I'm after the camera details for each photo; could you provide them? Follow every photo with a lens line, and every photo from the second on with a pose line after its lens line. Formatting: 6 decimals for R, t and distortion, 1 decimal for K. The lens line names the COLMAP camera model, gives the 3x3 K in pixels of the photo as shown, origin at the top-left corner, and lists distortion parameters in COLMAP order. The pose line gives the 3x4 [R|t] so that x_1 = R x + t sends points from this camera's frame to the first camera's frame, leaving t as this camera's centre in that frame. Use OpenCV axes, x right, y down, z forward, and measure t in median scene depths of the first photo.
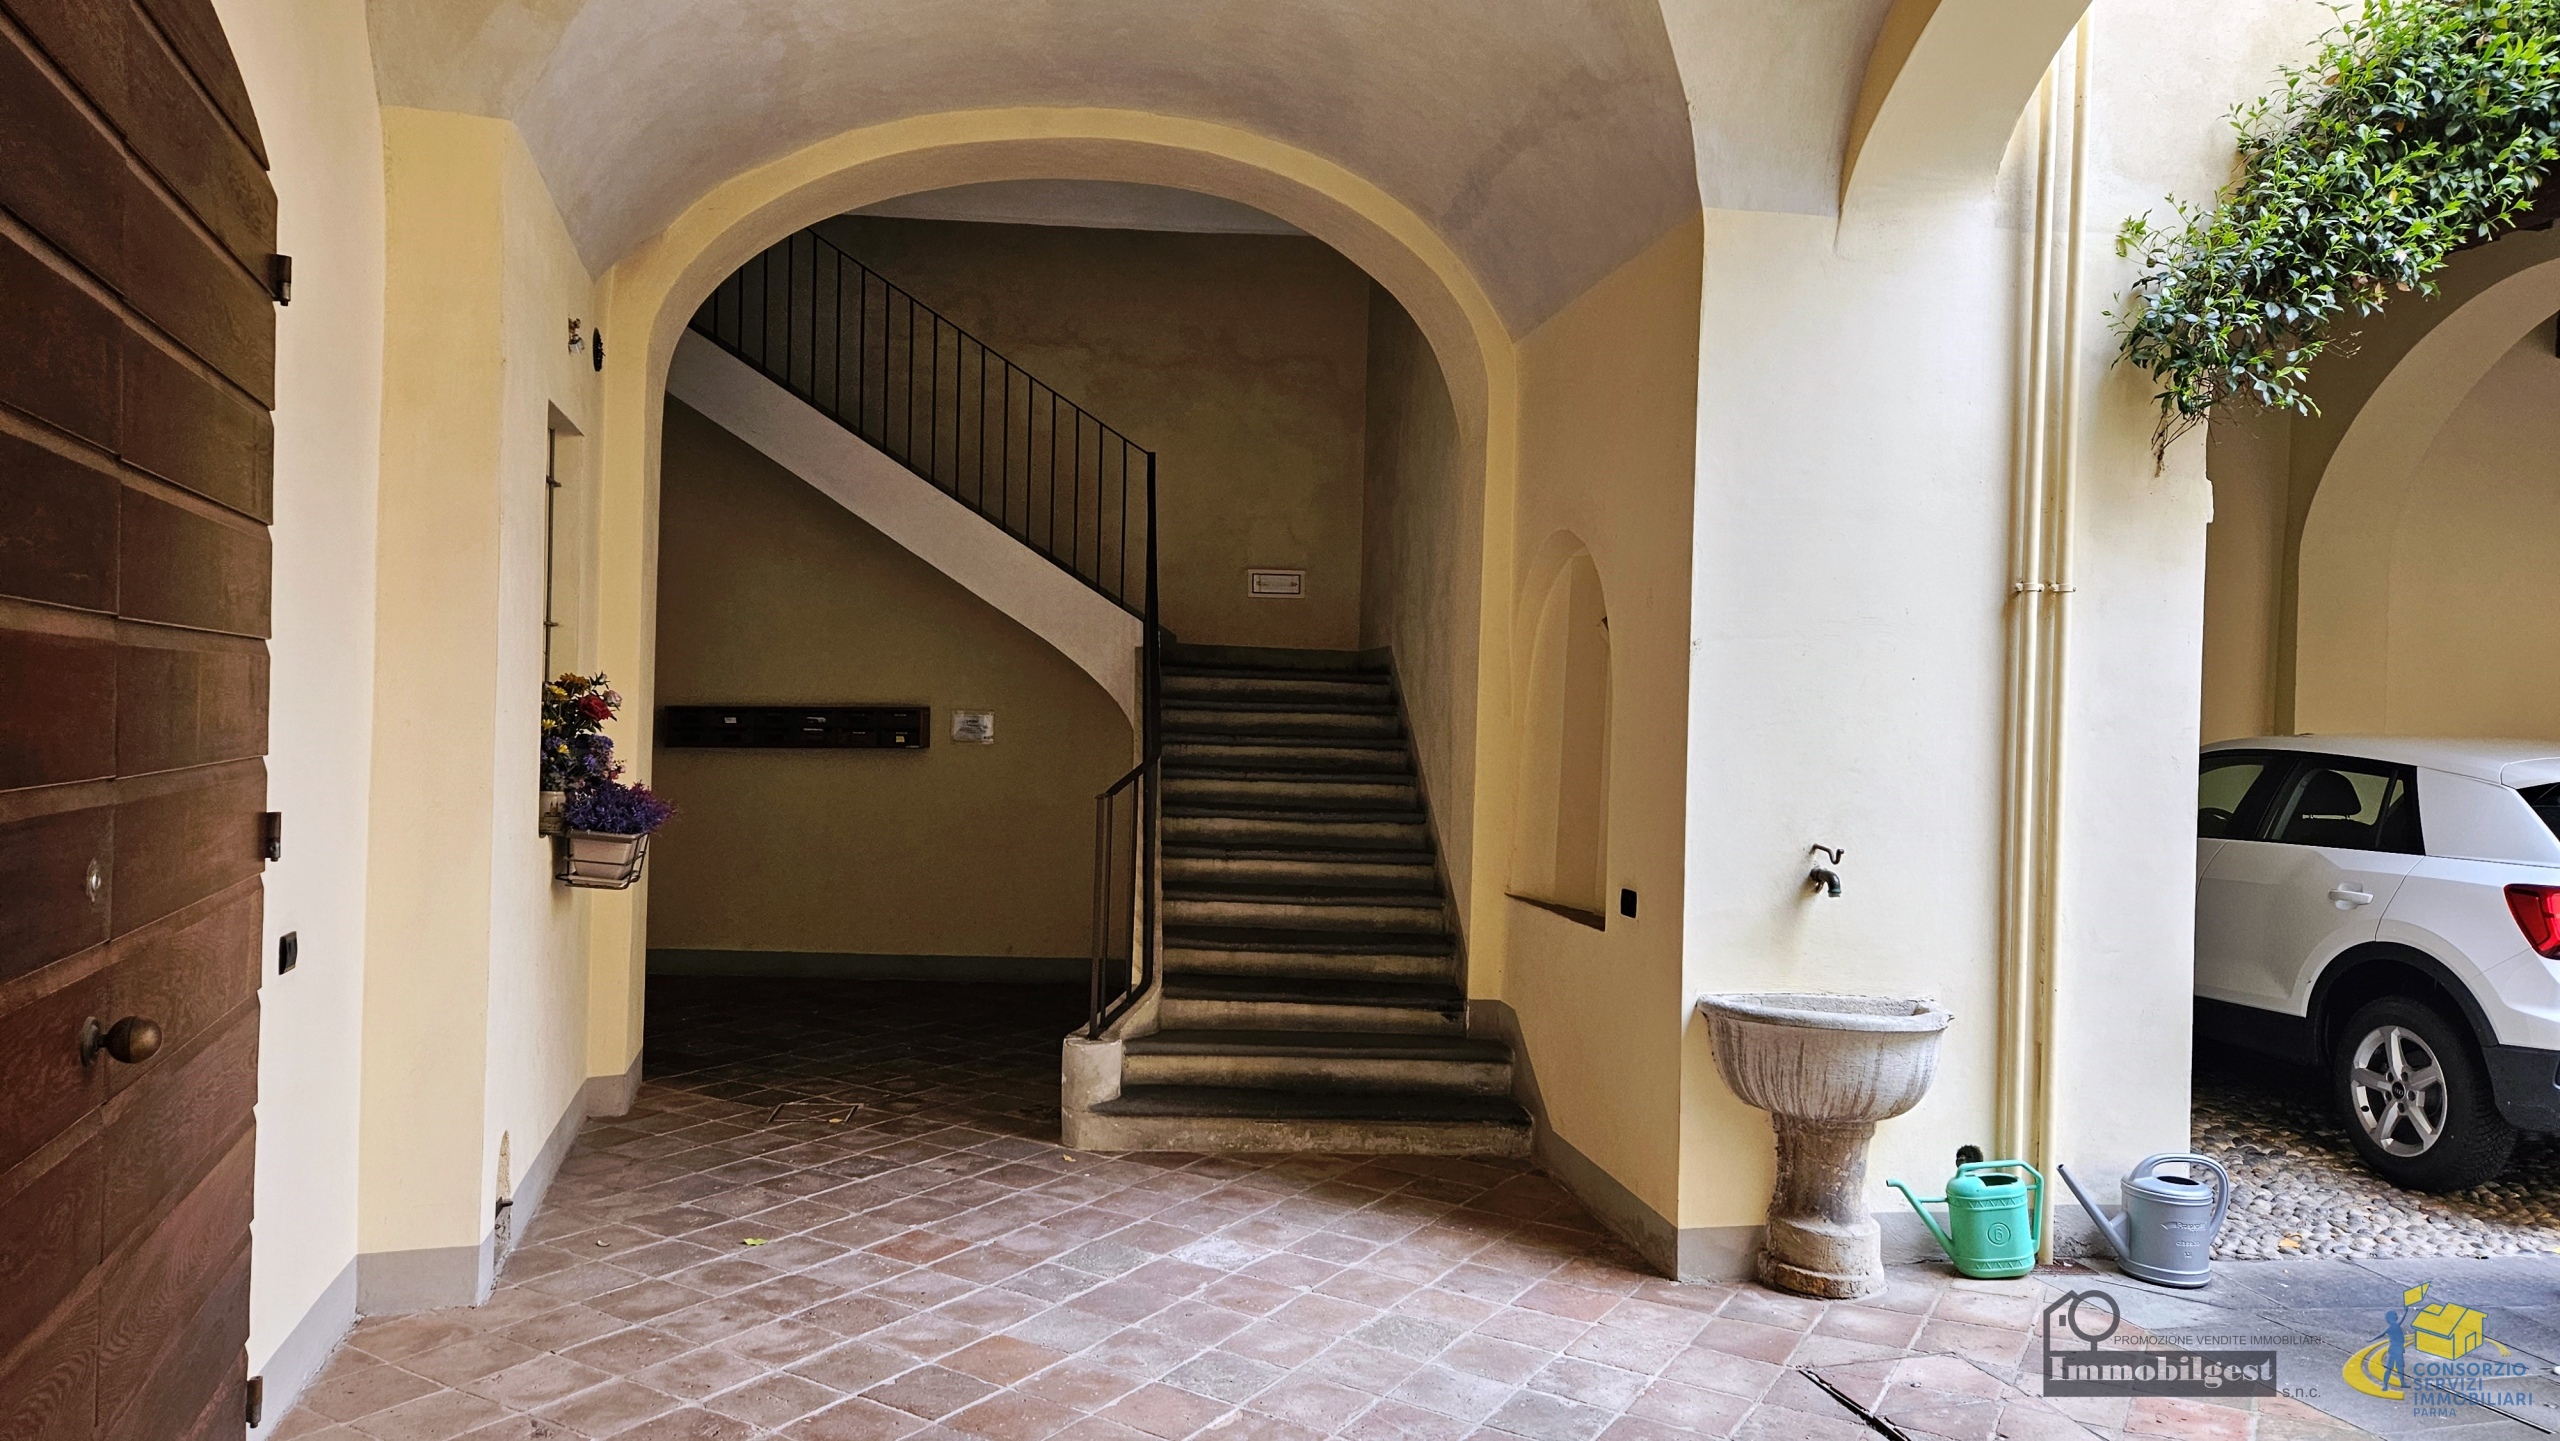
lens RADIAL K [[1649.6, 0, 1281.1], [0, 1649.6, 723.5], [0, 0, 1]] dist [0.009877, 0.000474]
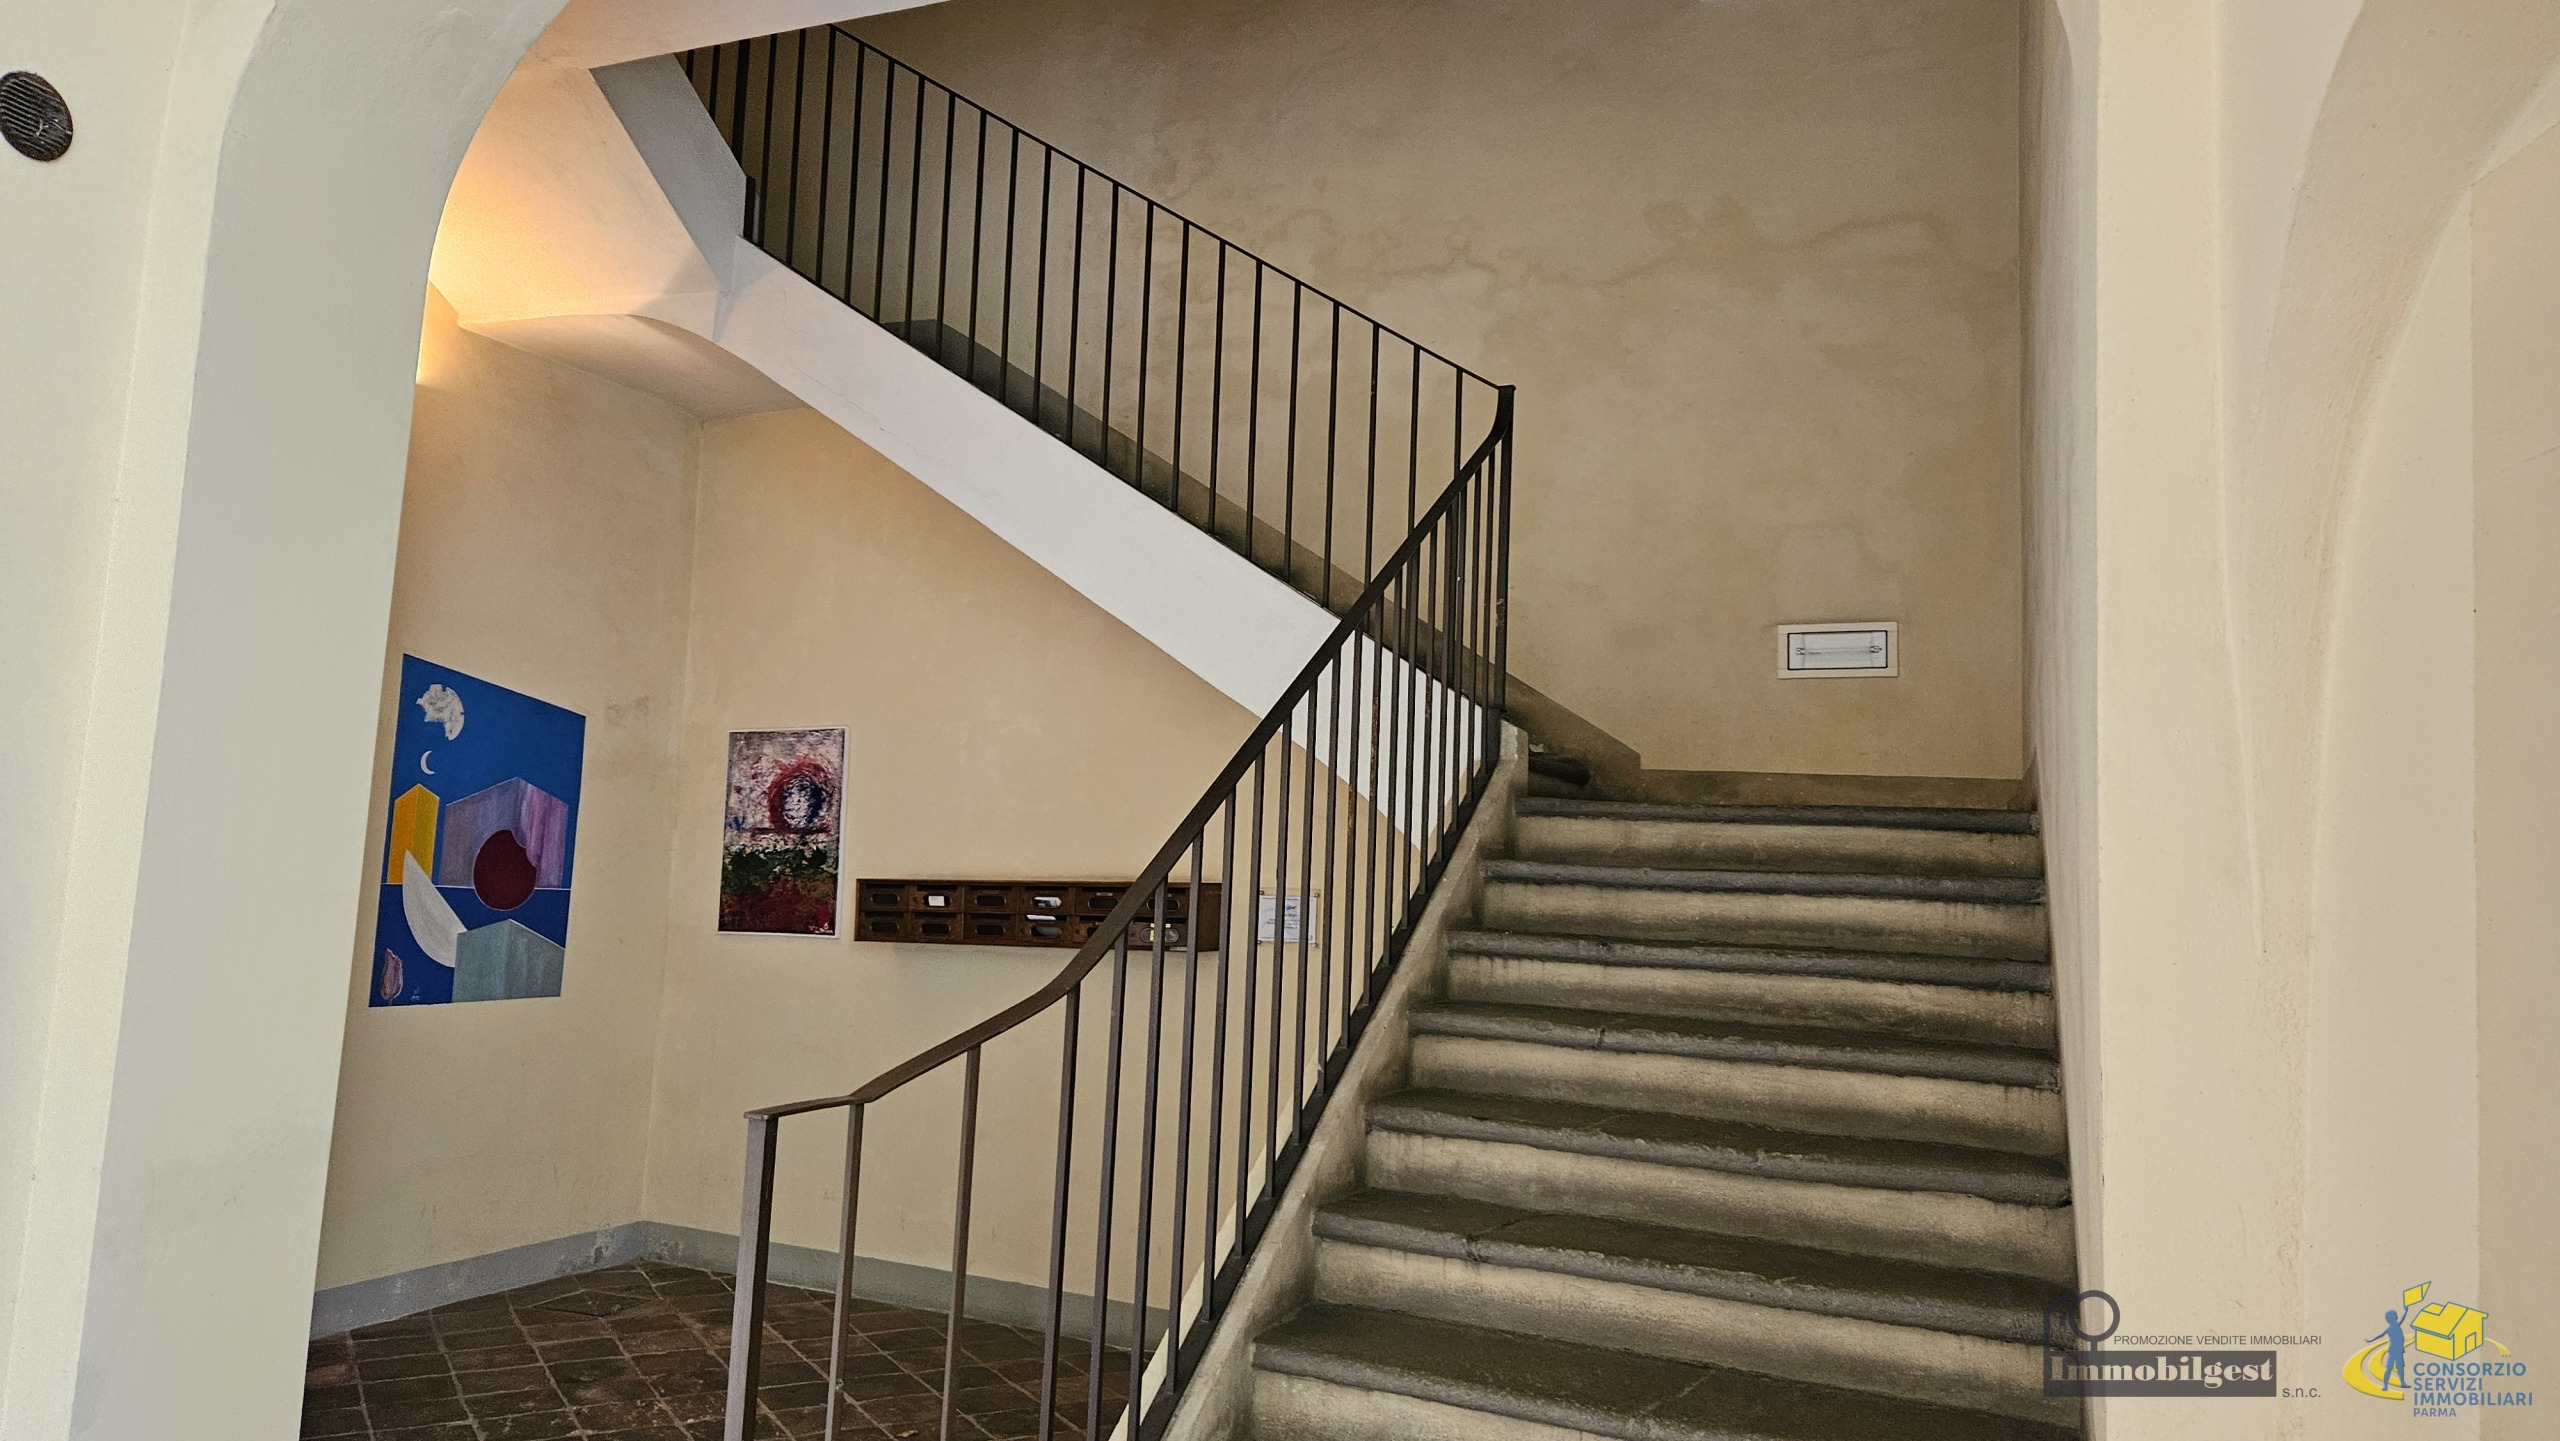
lens RADIAL K [[1649.6, 0, 1272.9], [0, 1649.6, 709.0], [0, 0, 1]] dist [0.009877, 0.000474]
pose [[0.879457, -0.041838, -0.474136, 0.091732], [-0.021053, 0.991736, -0.126560, 0.002603], [0.475513, 0.121286, 0.871308, 0.499499]]
